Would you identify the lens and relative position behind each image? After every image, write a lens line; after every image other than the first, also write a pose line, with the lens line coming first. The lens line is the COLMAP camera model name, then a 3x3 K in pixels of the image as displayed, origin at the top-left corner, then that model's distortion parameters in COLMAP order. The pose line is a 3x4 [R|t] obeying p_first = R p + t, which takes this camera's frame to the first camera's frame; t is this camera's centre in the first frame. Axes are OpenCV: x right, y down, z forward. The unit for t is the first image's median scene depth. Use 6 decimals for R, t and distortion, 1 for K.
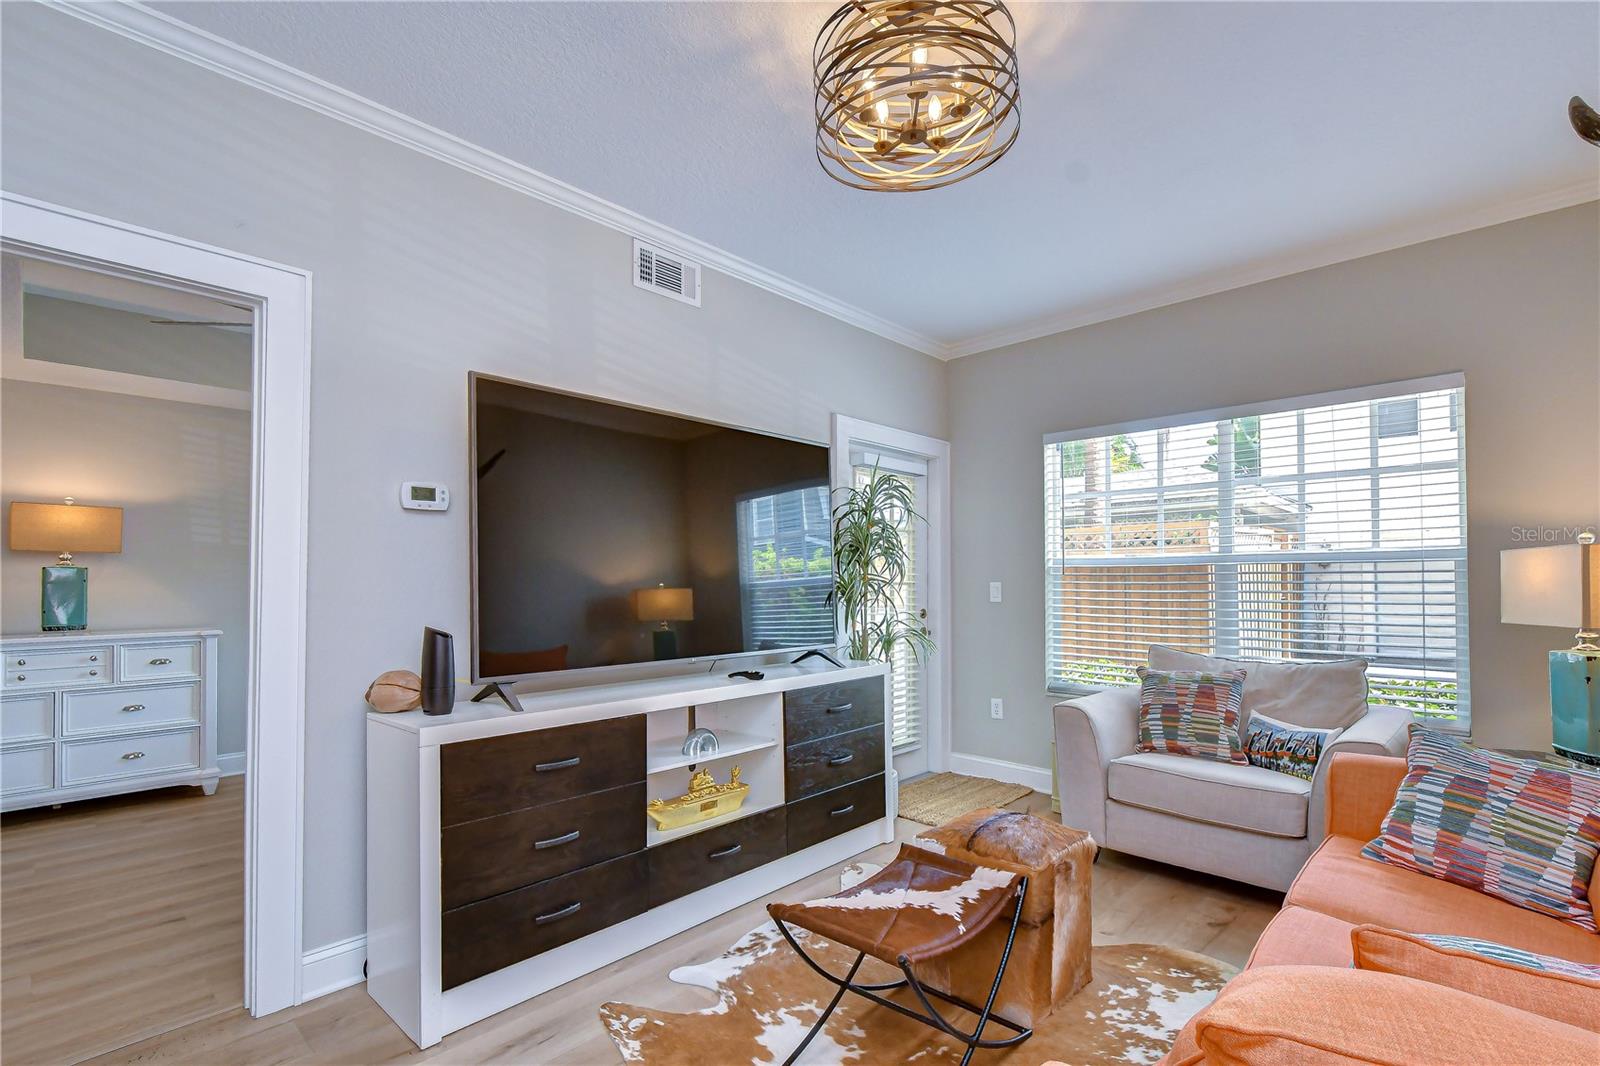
lens RADIAL K [[780.6, 0, 799.8], [0, 780.6, 567.9], [0, 0, 1]] dist [0.006381, -0.008474]
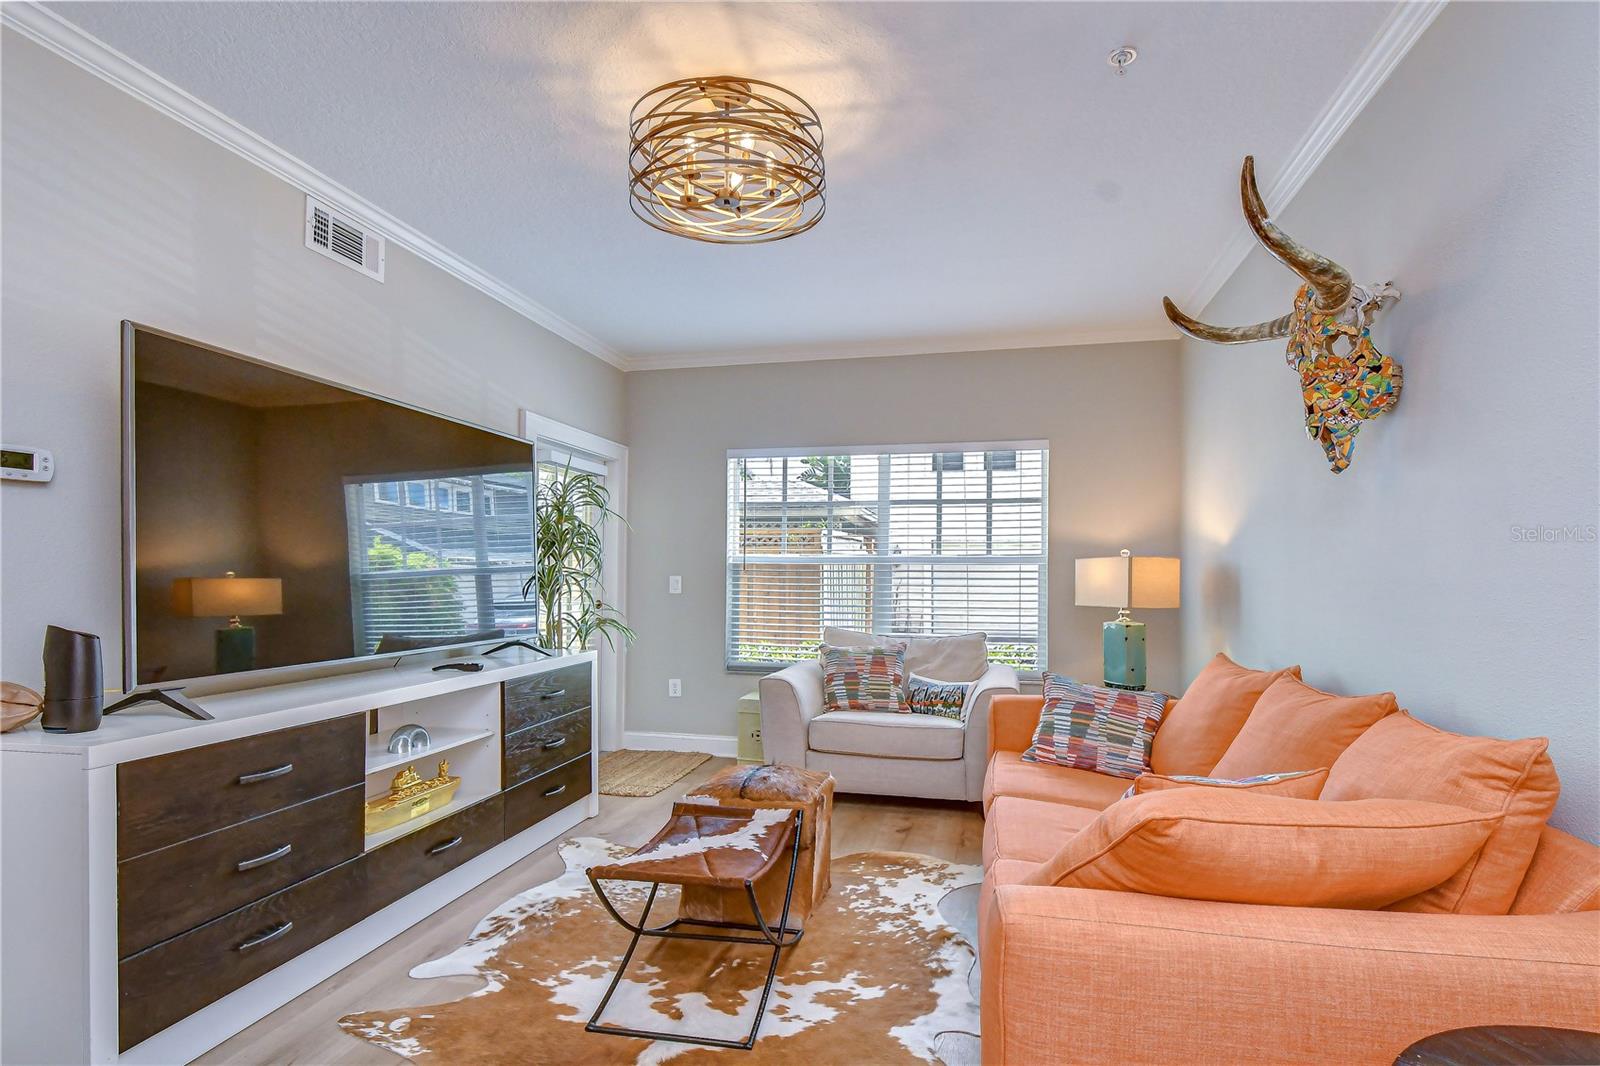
lens RADIAL K [[722.3, 0, 796.5], [0, 722.3, 569.2], [0, 0, 1]] dist [-0.002180, -0.001372]
pose [[0.891575, 0.011914, 0.452716, -0.158567], [-0.016259, 0.999852, 0.005707, -0.000718], [-0.452581, -0.012449, 0.891636, -0.021551]]
